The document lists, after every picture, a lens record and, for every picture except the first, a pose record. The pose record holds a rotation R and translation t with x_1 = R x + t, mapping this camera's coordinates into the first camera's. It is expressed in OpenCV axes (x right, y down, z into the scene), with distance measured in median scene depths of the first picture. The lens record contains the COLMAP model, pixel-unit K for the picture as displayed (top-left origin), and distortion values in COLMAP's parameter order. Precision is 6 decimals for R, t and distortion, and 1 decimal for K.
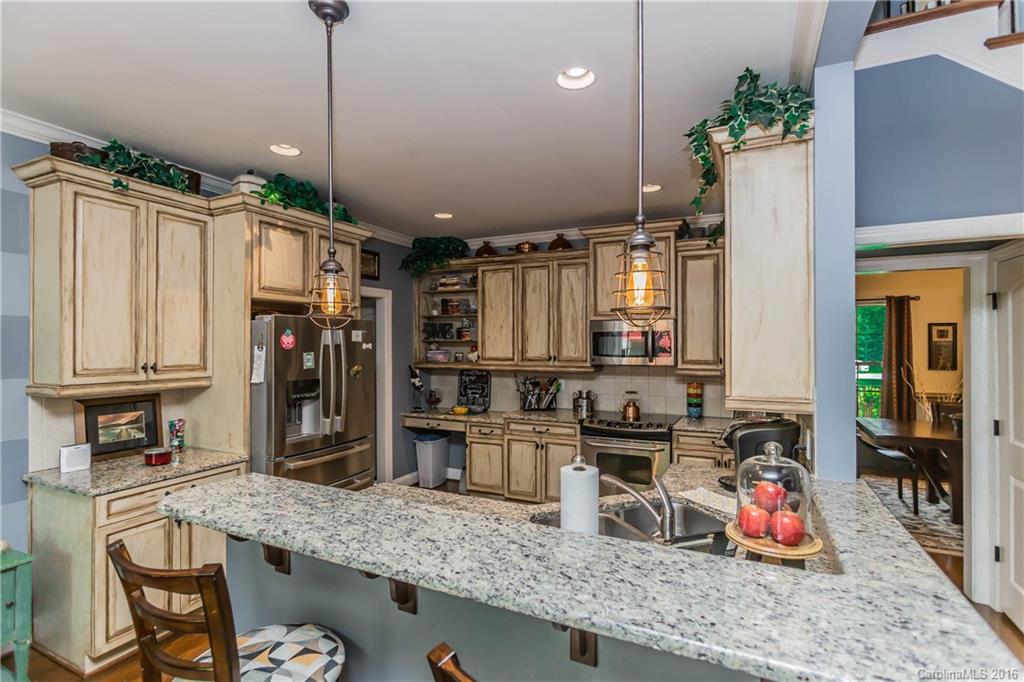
lens RADIAL K [[490.1, 0, 508.9], [0, 490.1, 337.2], [0, 0, 1]] dist [-0.017700, 0.009861]
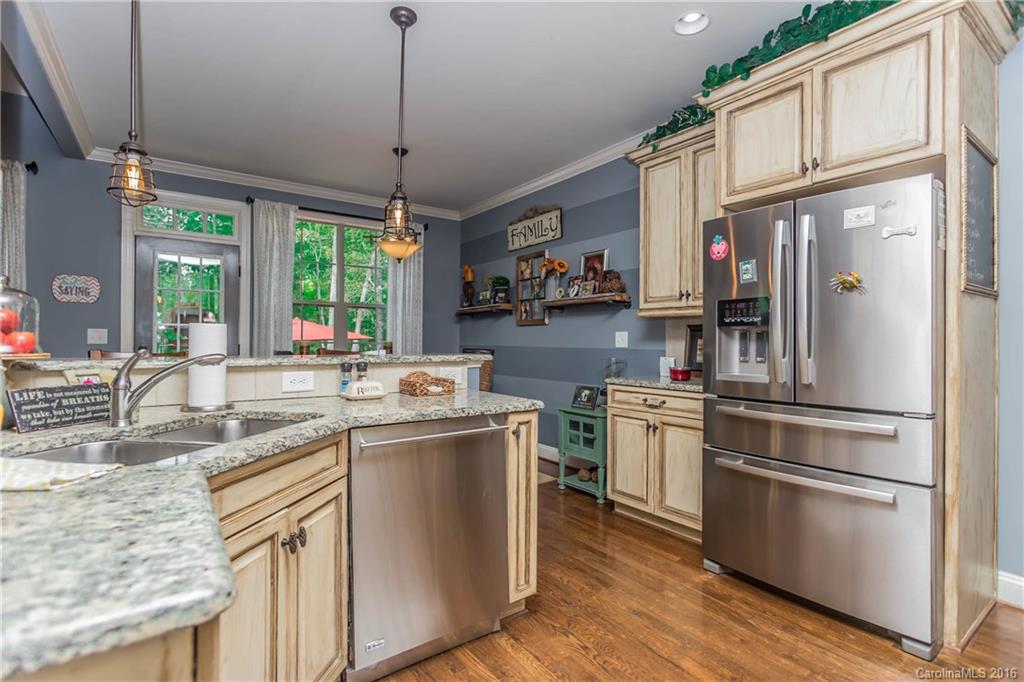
lens RADIAL K [[490.1, 0, 508.9], [0, 490.1, 337.2], [0, 0, 1]] dist [-0.017700, 0.009861]
pose [[-0.484232, -0.006532, -0.874915, 0.458648], [0.007793, 0.999900, -0.011779, 0.174999], [0.874905, -0.012522, -0.484133, 1.207004]]
